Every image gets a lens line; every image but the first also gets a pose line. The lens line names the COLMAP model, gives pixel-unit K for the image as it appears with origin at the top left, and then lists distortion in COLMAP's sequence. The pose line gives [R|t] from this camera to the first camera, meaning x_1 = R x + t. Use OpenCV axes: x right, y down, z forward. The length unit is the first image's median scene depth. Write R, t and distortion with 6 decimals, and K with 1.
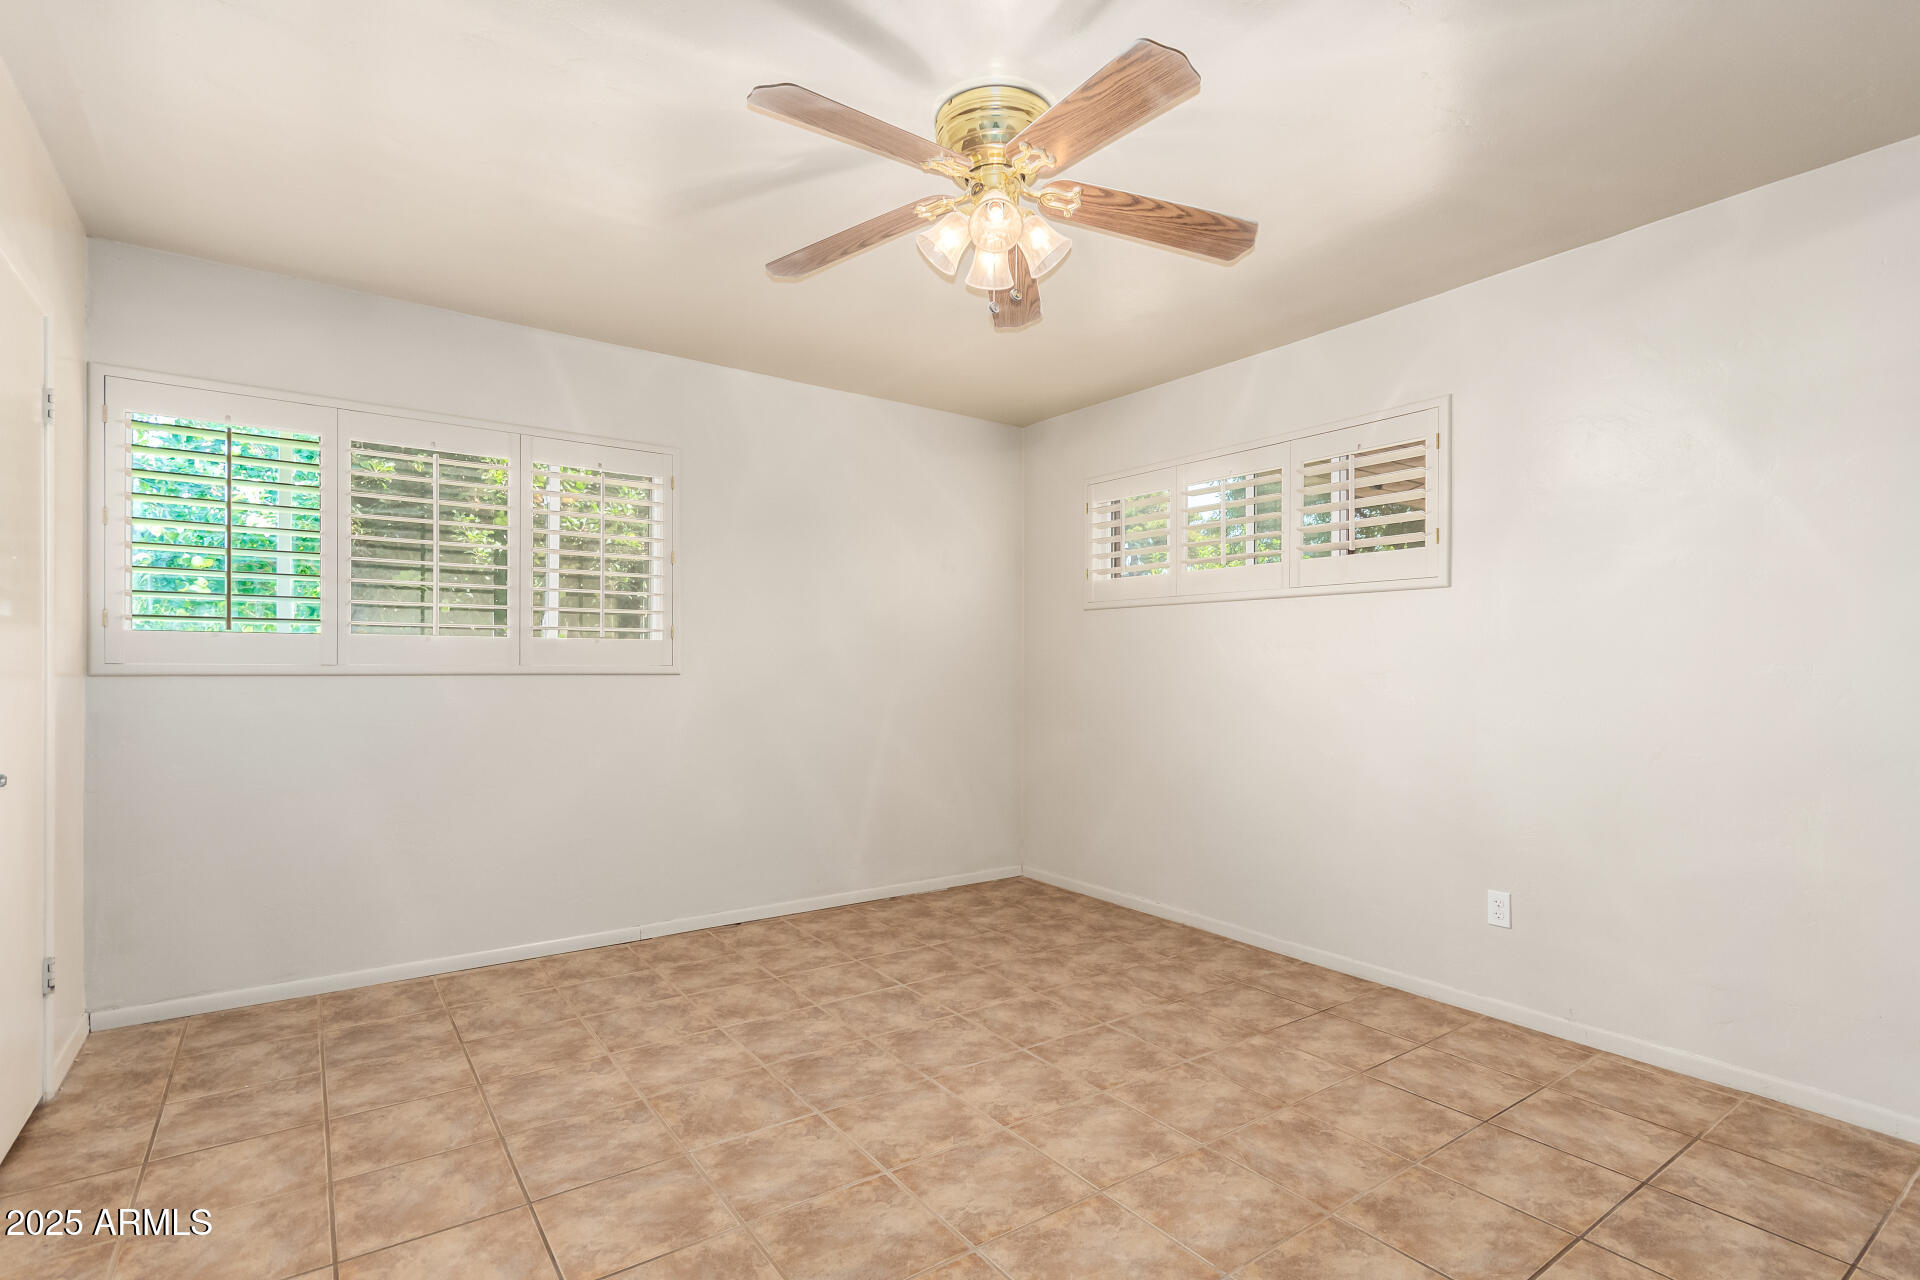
lens RADIAL K [[932.3, 0, 988.9], [0, 932.3, 659.5], [0, 0, 1]] dist [-0.000839, 0.001745]
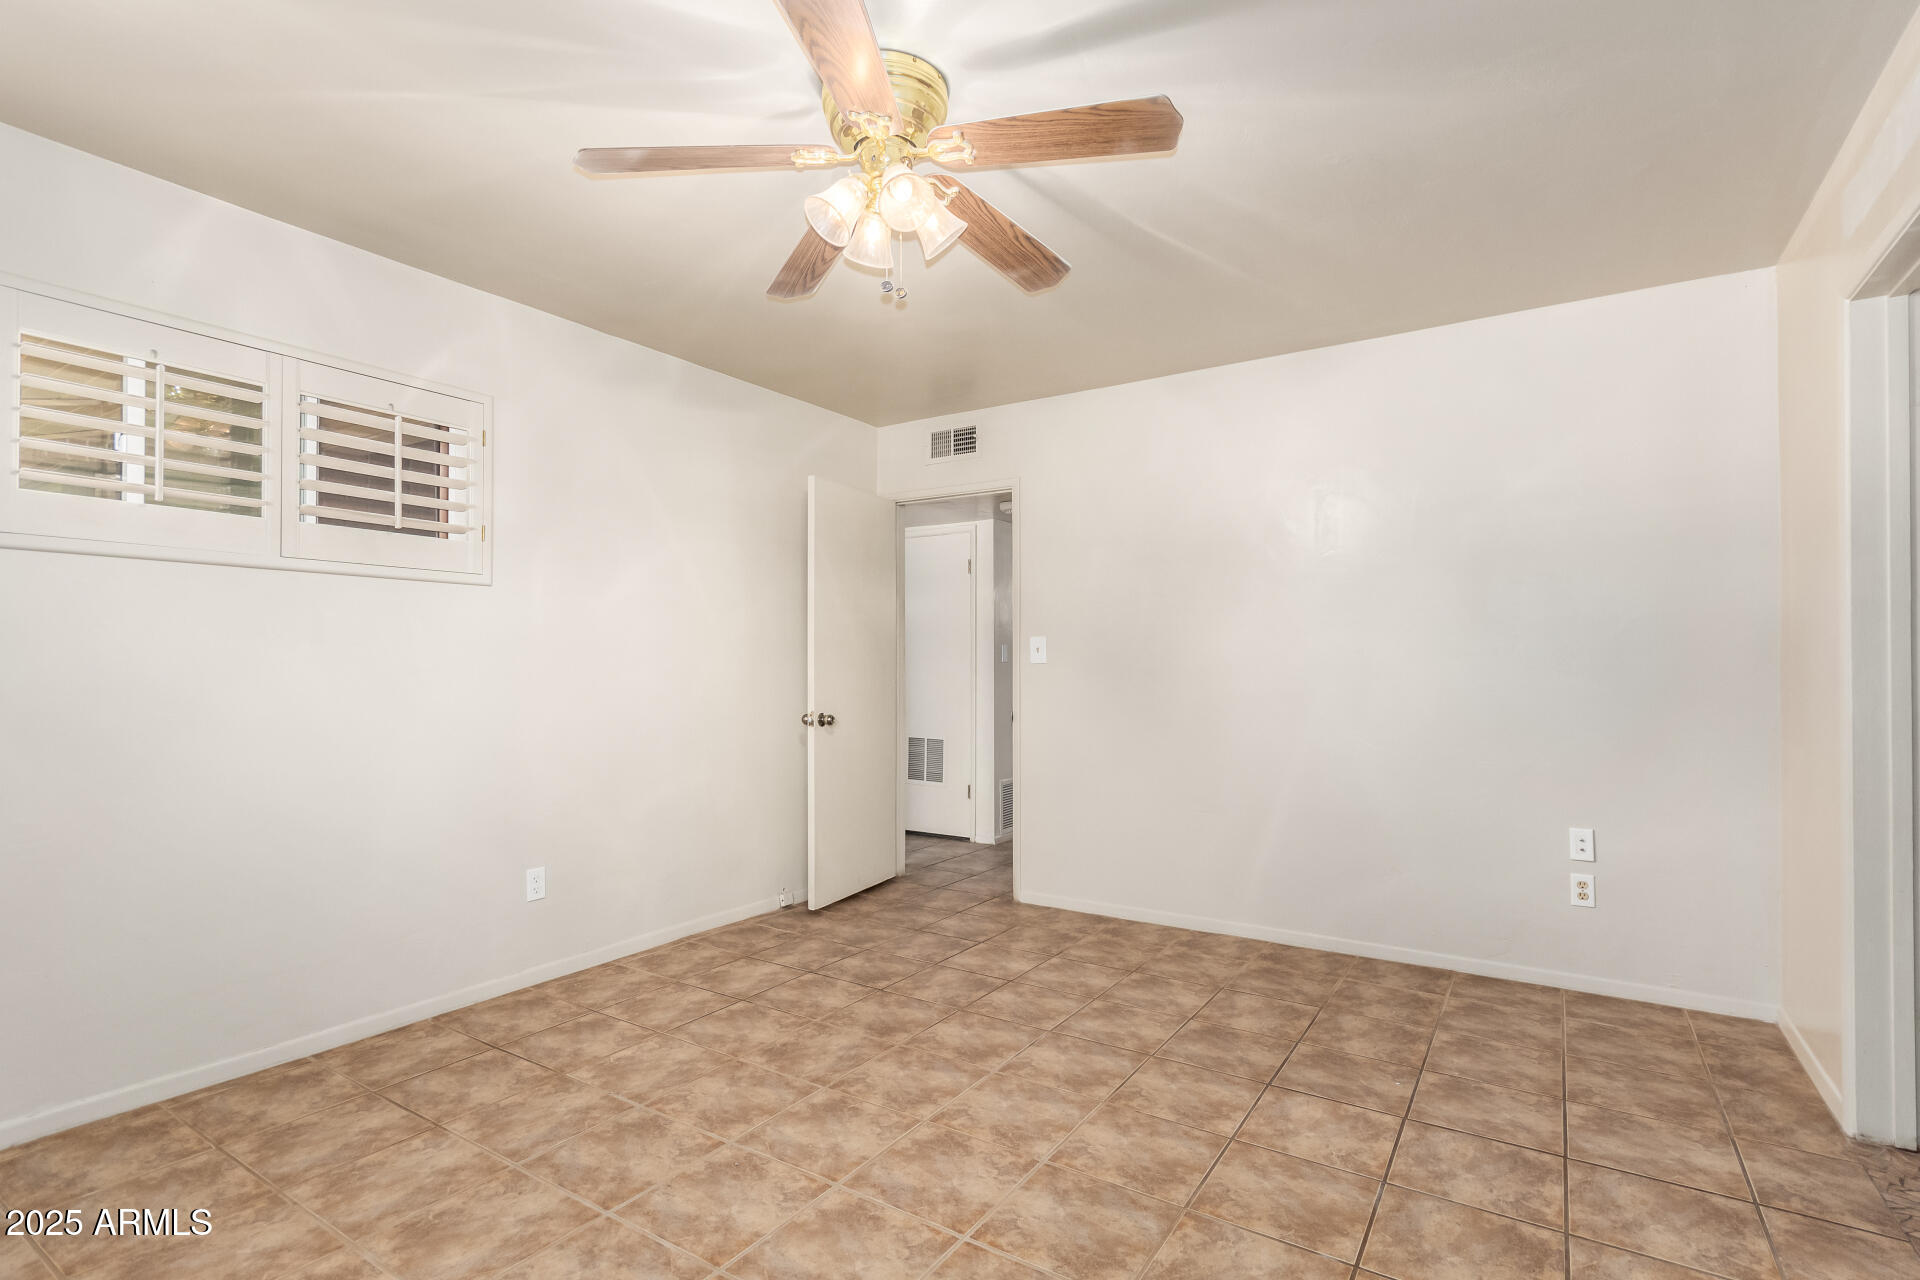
lens RADIAL K [[902.8, 0, 968.8], [0, 902.8, 650.4], [0, 0, 1]] dist [0.007246, -0.002063]
pose [[-0.354542, 0.011527, 0.934969, -0.643369], [-0.009954, 0.999821, -0.016102, 0.003259], [-0.934987, -0.015016, -0.354364, 0.912770]]
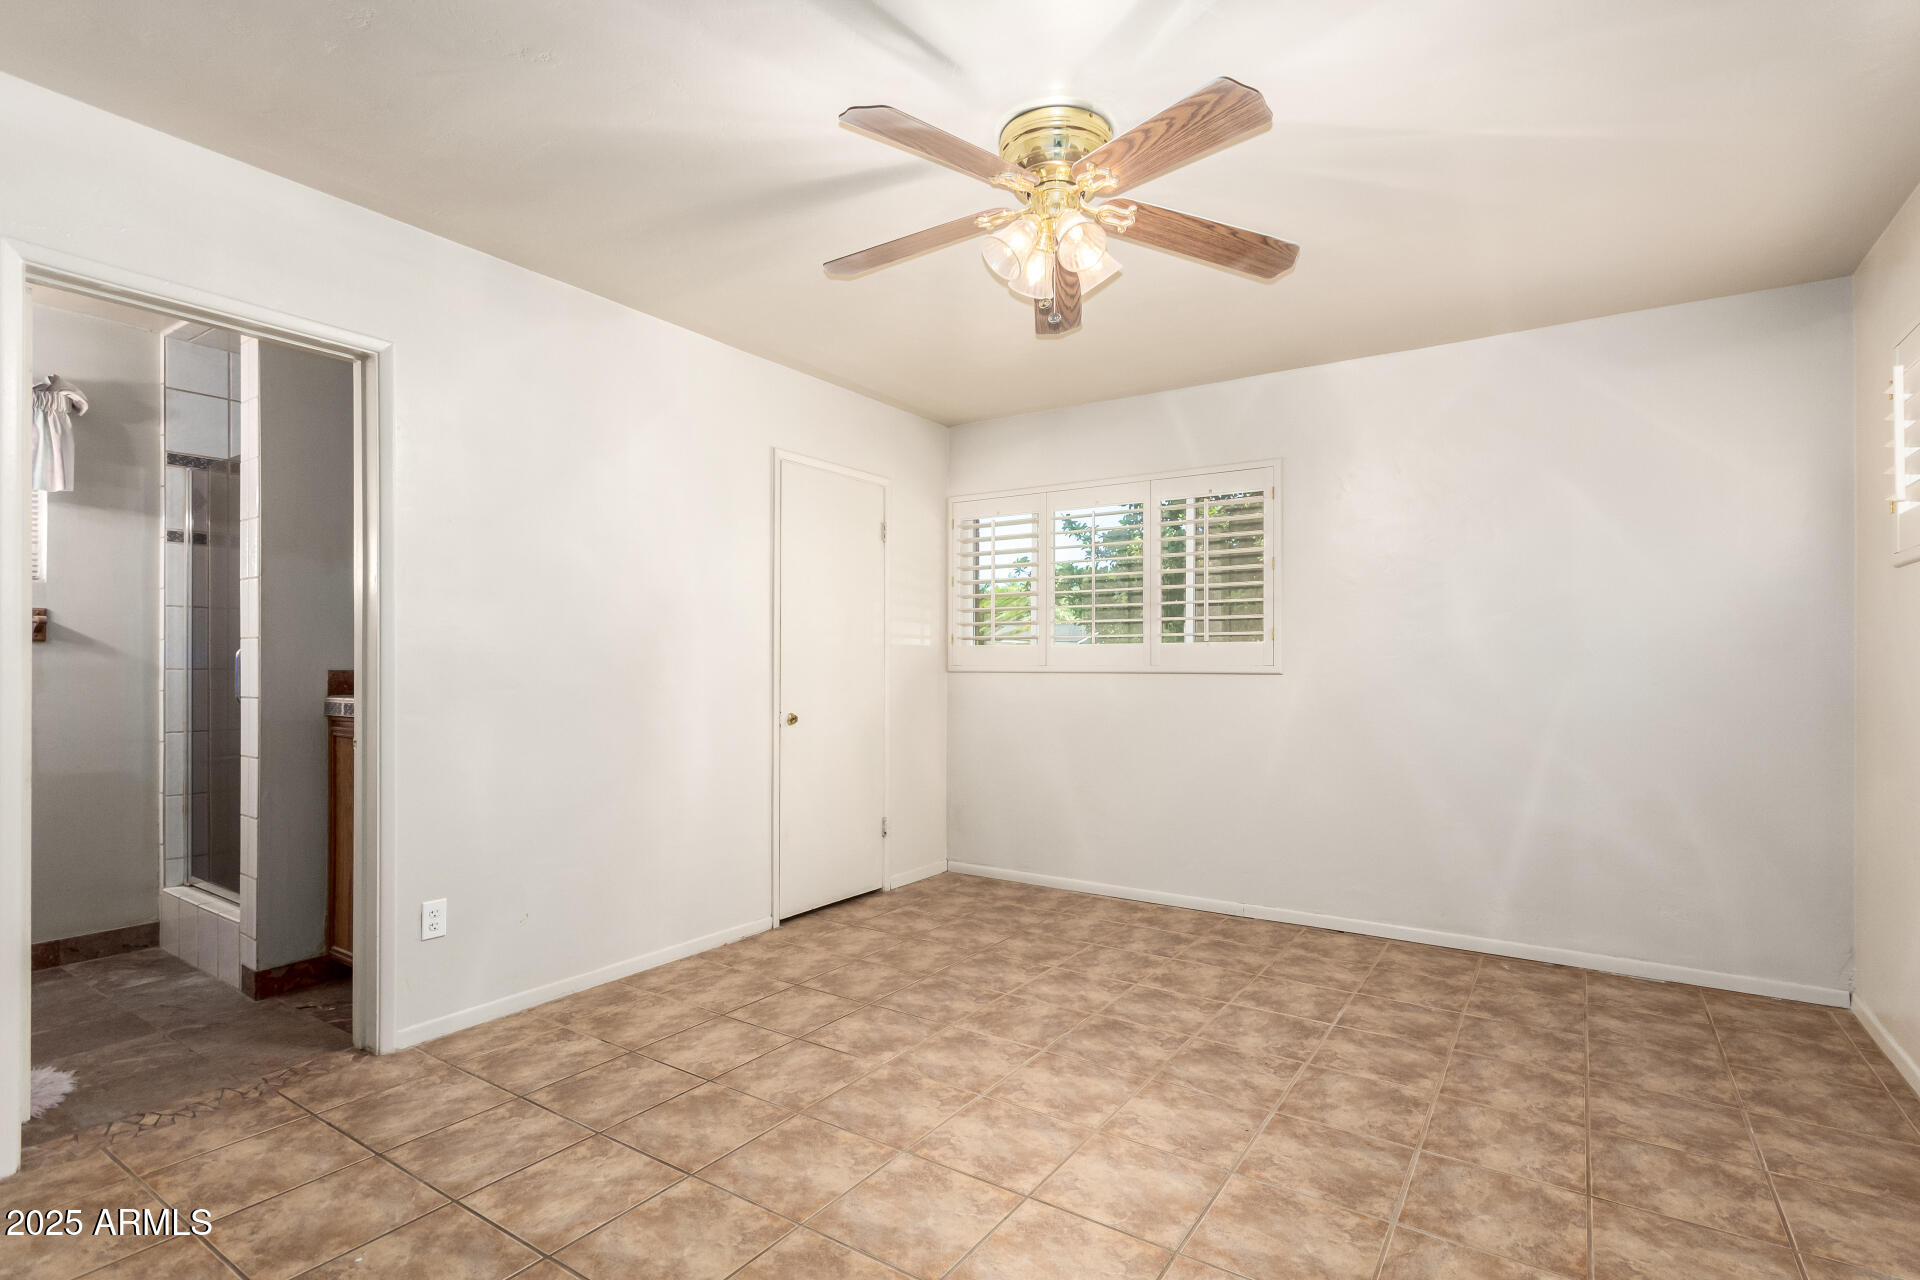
lens RADIAL K [[932.3, 0, 961.2], [0, 932.3, 656.3], [0, 0, 1]] dist [-0.000839, 0.001745]
pose [[0.325139, -0.013467, -0.945570, 0.697622], [0.007297, 0.999905, -0.011732, 0.006916], [0.945638, -0.003085, 0.325206, 0.414168]]
